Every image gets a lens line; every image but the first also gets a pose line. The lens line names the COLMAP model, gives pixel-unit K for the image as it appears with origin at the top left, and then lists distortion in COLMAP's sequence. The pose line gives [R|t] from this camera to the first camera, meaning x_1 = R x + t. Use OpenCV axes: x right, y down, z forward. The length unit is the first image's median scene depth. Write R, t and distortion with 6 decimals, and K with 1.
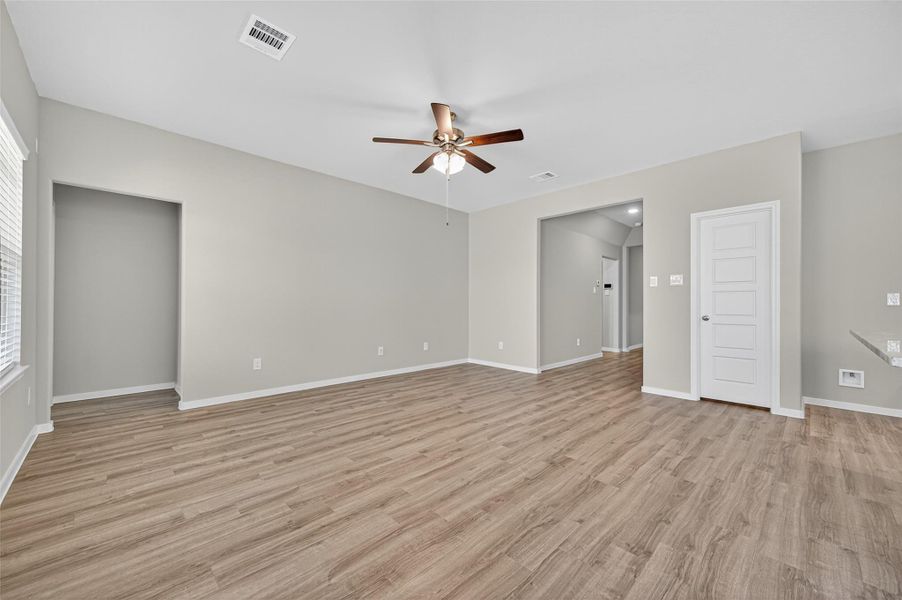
lens RADIAL K [[351.6, 0, 451.9], [0, 351.6, 301.9], [0, 0, 1]] dist [0.007316, -0.000071]
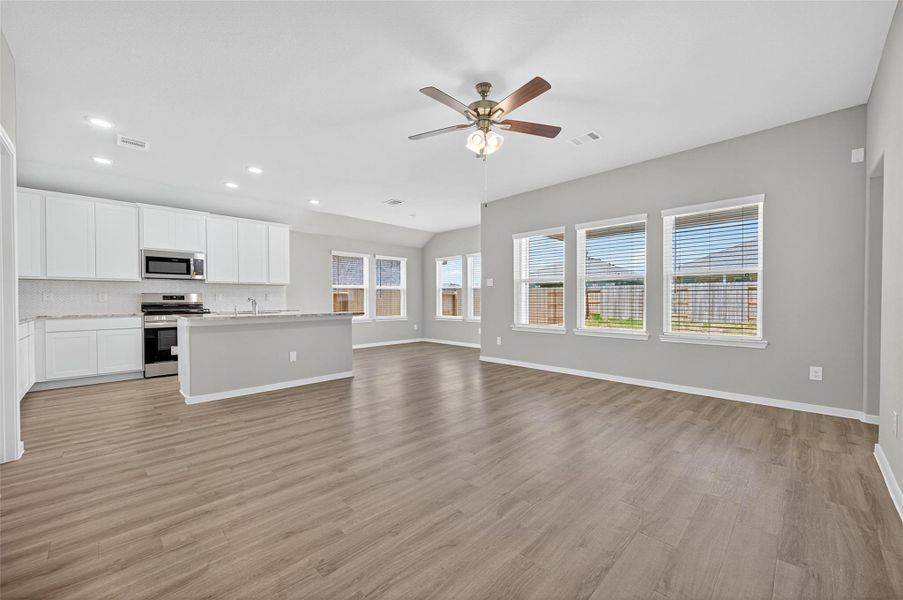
lens RADIAL K [[352.0, 0, 452.3], [0, 352.0, 303.7], [0, 0, 1]] dist [0.007316, -0.000071]
pose [[-0.999938, 0.000766, -0.011084, 0.080990], [0.000727, 0.999994, 0.003530, 0.014206], [0.011087, 0.003521, -0.999932, 1.927404]]
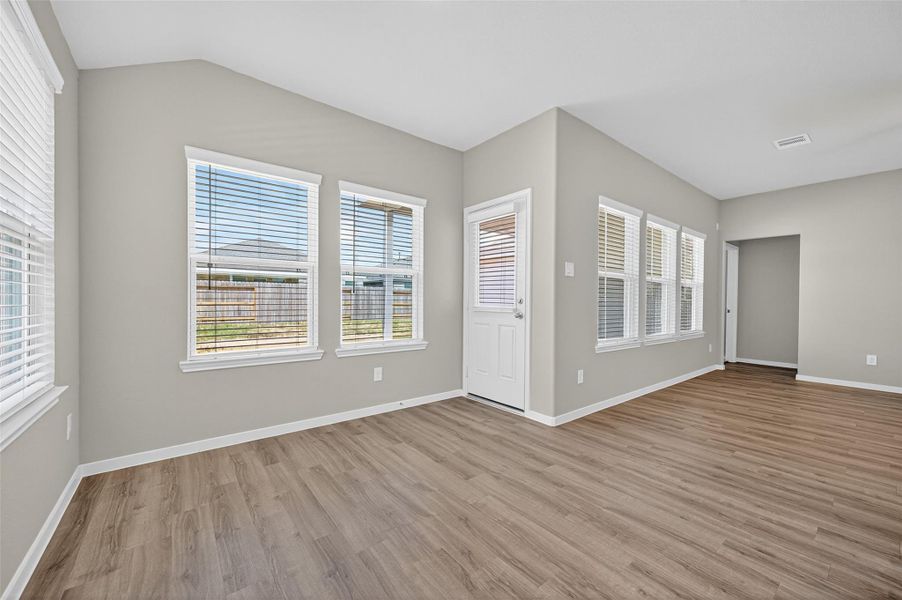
lens RADIAL K [[351.6, 0, 453.0], [0, 351.6, 305.2], [0, 0, 1]] dist [0.007316, -0.000071]
pose [[-0.094278, 0.004217, -0.995537, 0.903682], [-0.005759, 0.999972, 0.004781, 0.005086], [0.995529, 0.006185, -0.094251, -0.282677]]
